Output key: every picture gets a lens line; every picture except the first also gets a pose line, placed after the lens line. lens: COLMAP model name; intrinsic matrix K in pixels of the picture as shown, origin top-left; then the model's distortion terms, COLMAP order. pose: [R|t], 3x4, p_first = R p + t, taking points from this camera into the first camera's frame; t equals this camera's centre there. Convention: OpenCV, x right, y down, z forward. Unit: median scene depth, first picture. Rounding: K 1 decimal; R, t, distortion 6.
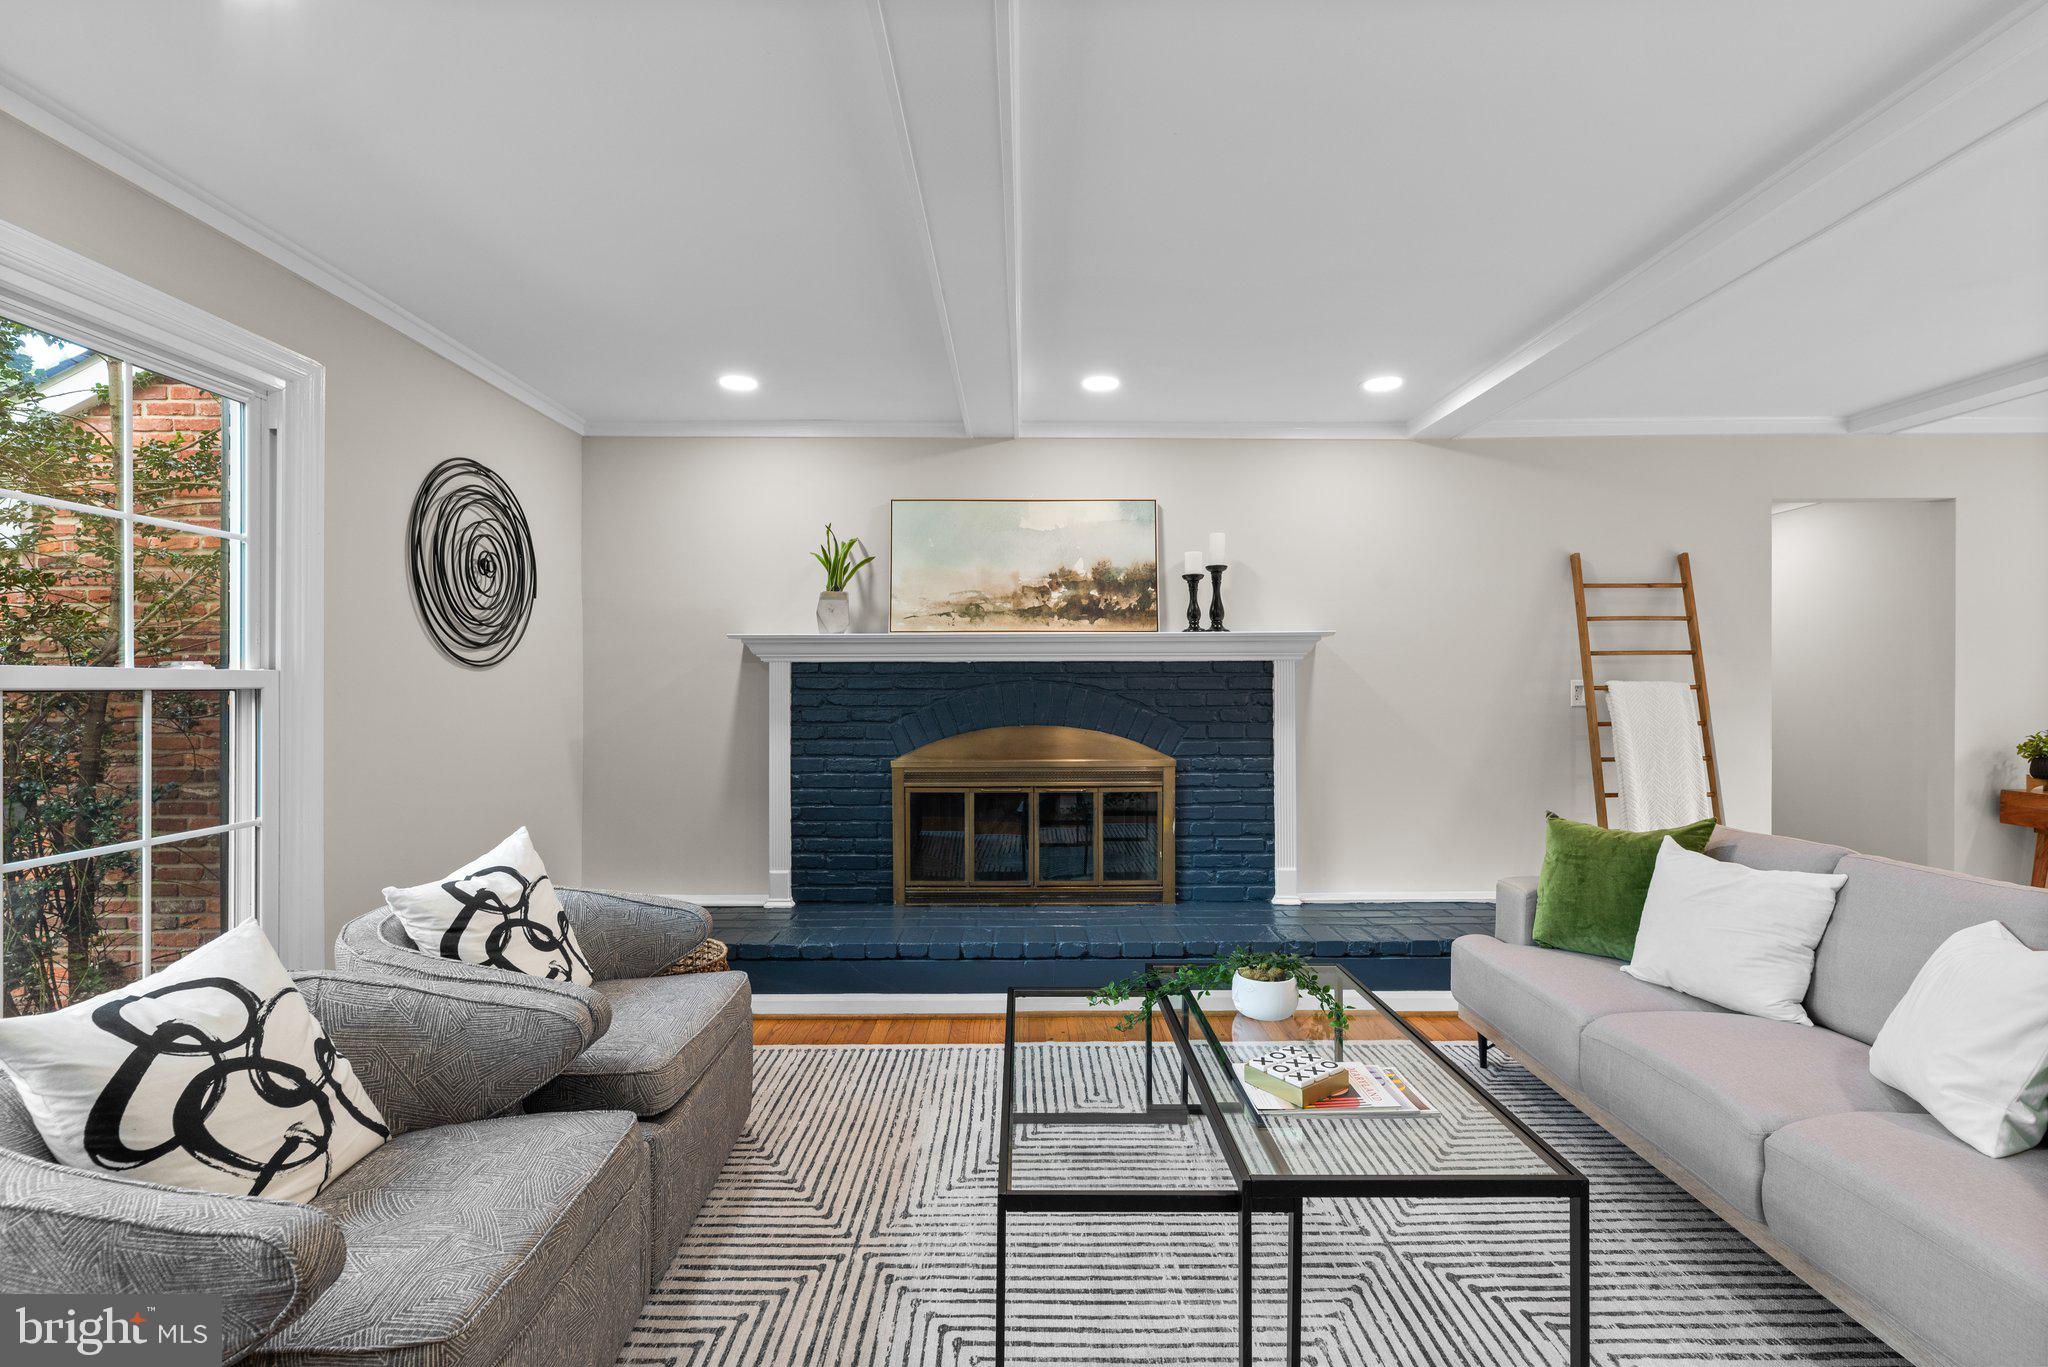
lens RADIAL K [[917.5, 0, 1024.1], [0, 917.5, 690.3], [0, 0, 1]] dist [0.000385, 0.000122]
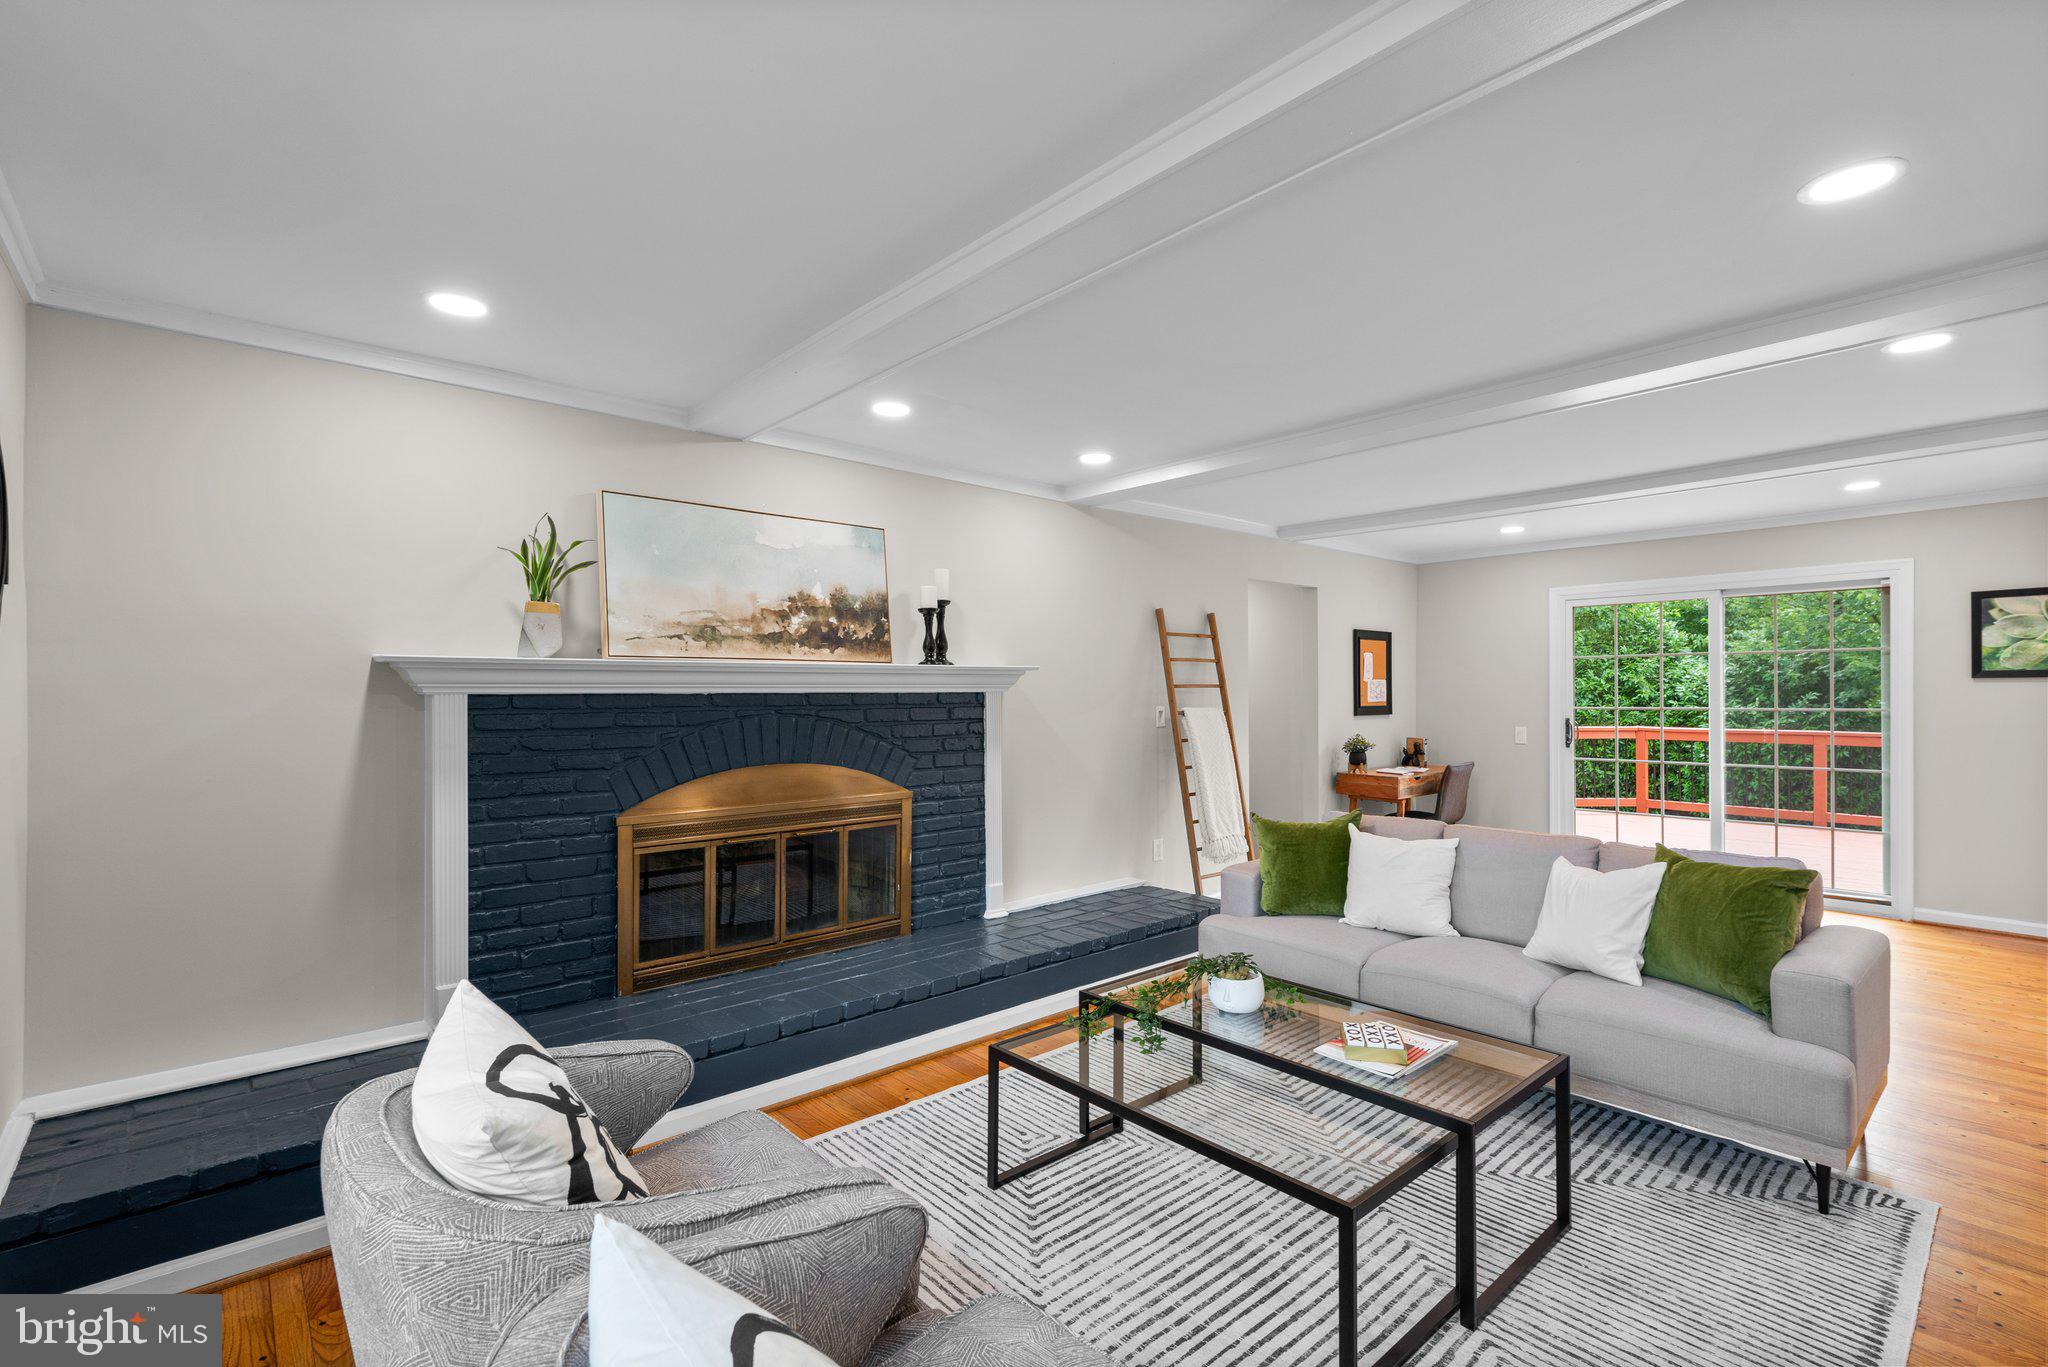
lens RADIAL K [[917.5, 0, 1023.0], [0, 917.5, 692.8], [0, 0, 1]] dist [0.000385, 0.000122]
pose [[0.753687, -0.000354, 0.657233, -0.399589], [0.003781, 0.999986, -0.003797, -0.027214], [-0.657223, 0.005347, 0.753677, 0.159959]]
